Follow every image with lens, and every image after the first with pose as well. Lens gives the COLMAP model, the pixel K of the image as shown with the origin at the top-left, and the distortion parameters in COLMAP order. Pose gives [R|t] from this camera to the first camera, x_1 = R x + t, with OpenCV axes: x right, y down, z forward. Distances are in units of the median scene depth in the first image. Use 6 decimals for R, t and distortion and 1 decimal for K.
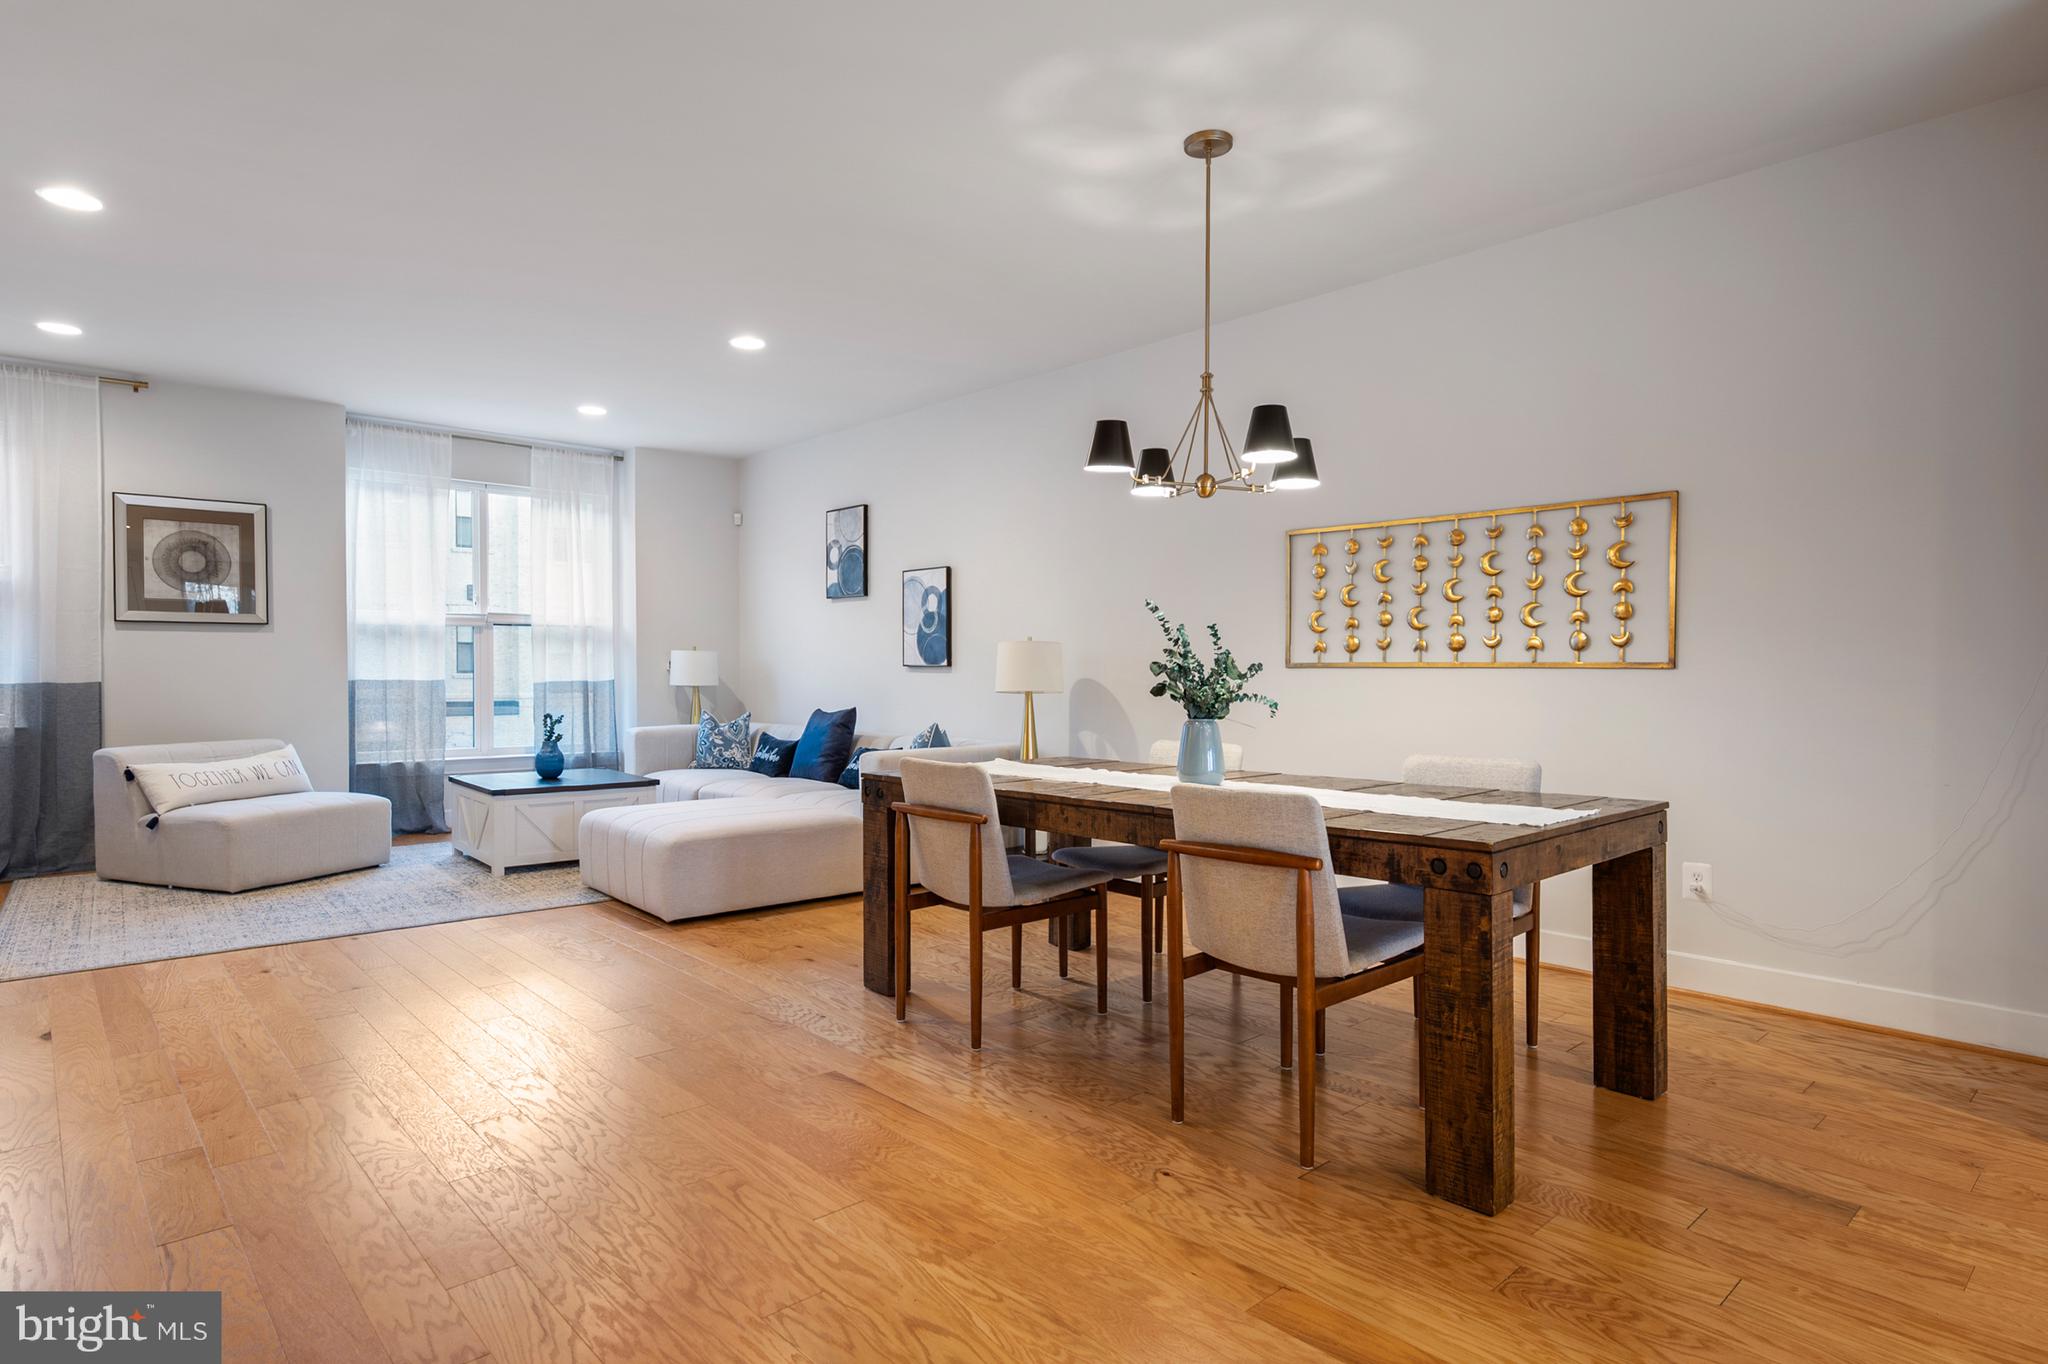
lens RADIAL K [[1110.2, 0, 1017.6], [0, 1110.2, 688.9], [0, 0, 1]] dist [-0.001285, -0.000369]
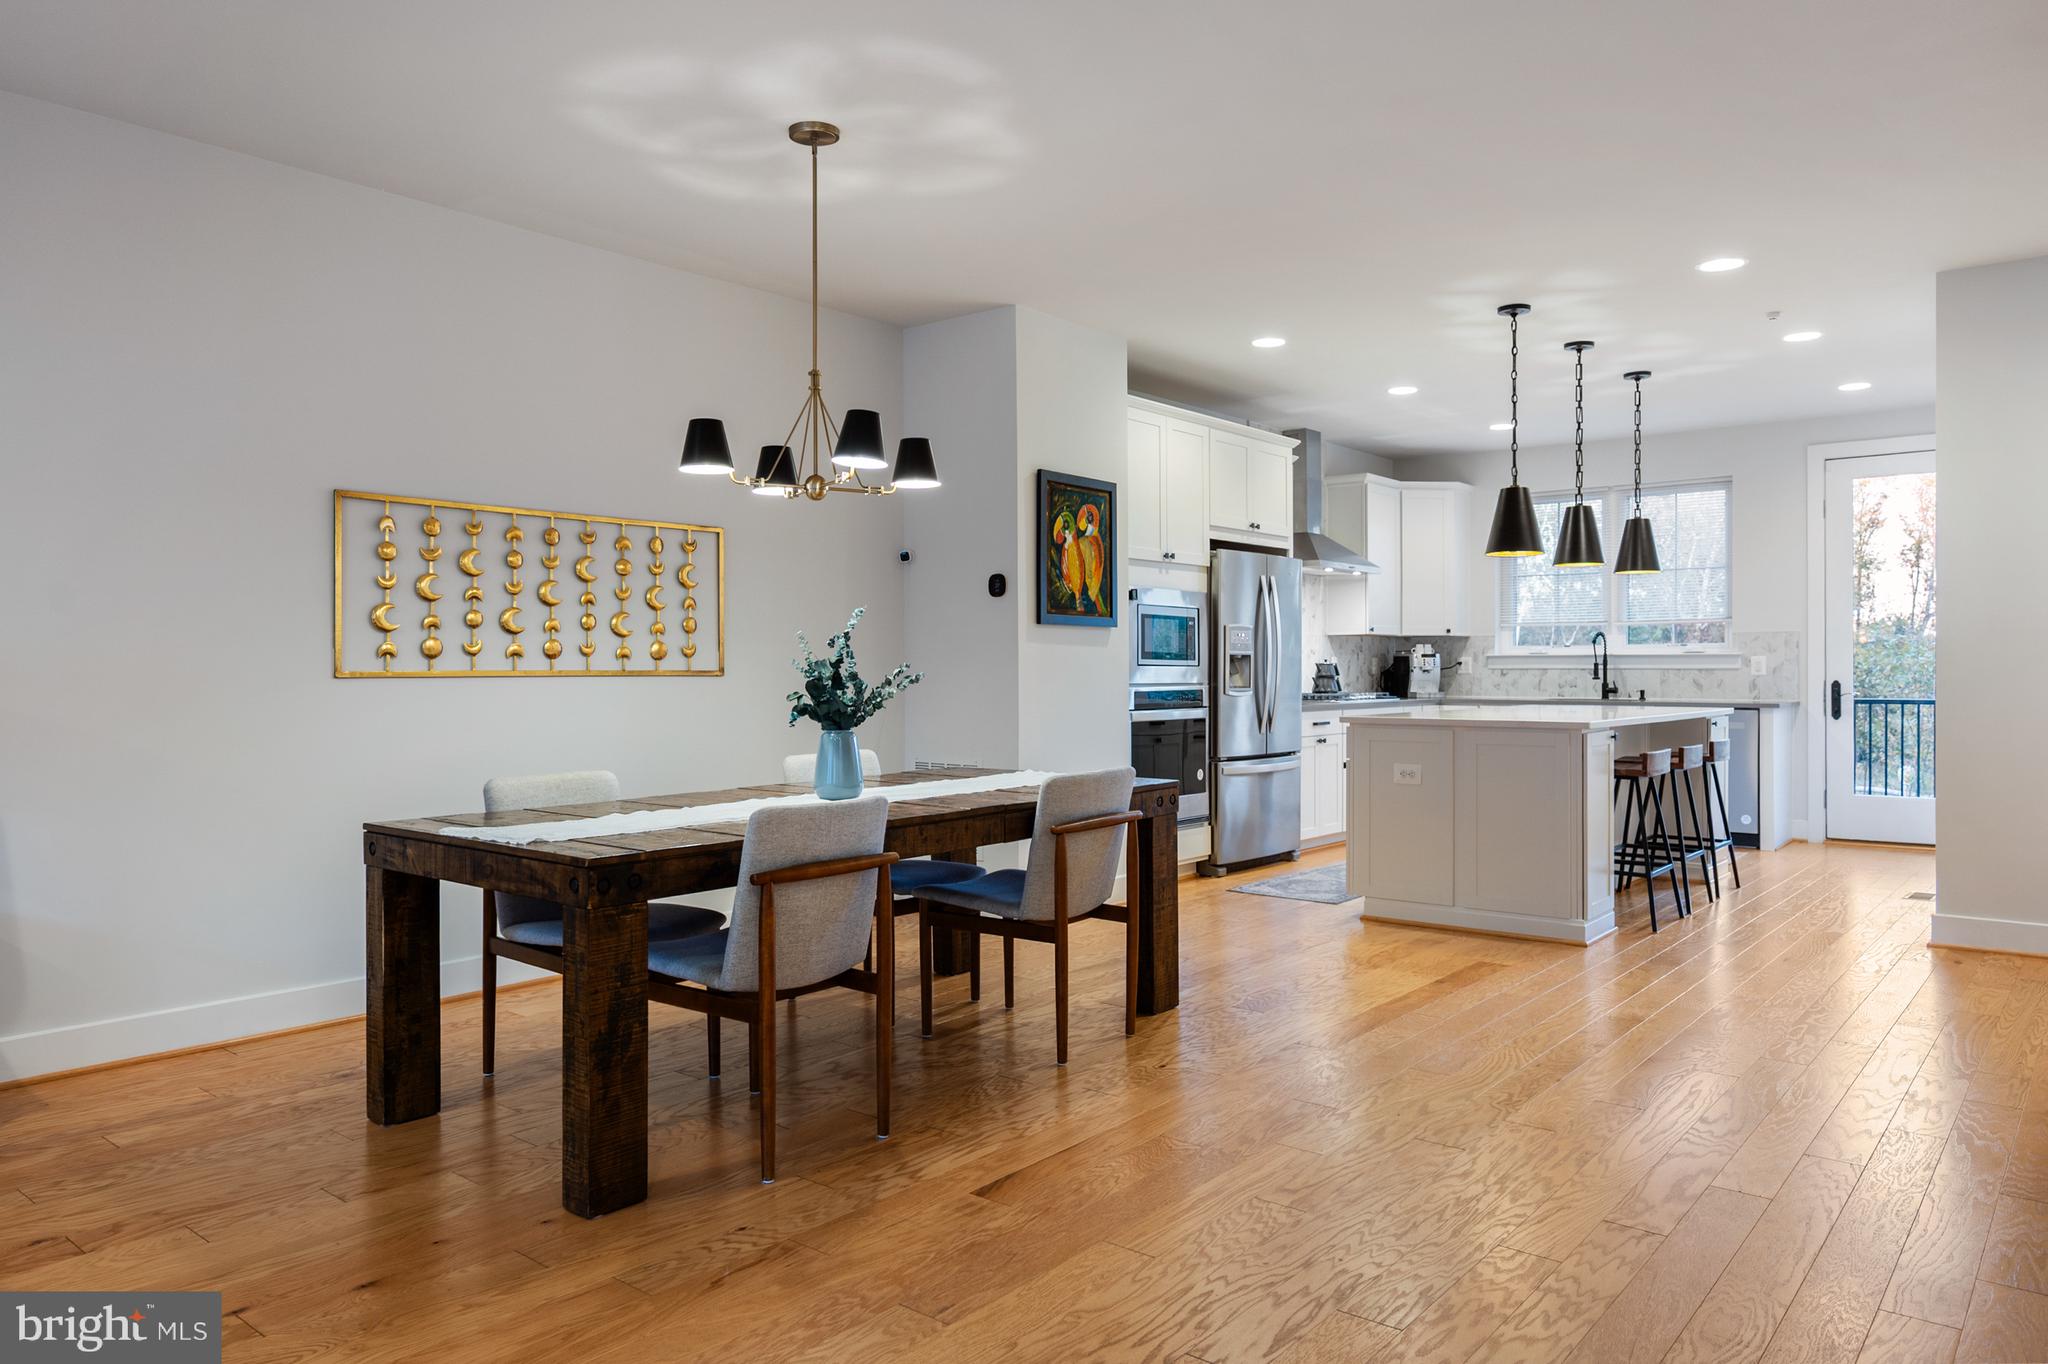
lens RADIAL K [[1366.7, 0, 1024.0], [0, 1366.7, 682.0], [0, 0, 1]] dist [-0.000566, -0.000769]
pose [[-0.146365, -0.010450, 0.989175, -0.795787], [0.022619, 0.999647, 0.013907, -0.021440], [-0.988972, 0.024409, -0.146077, 0.775690]]
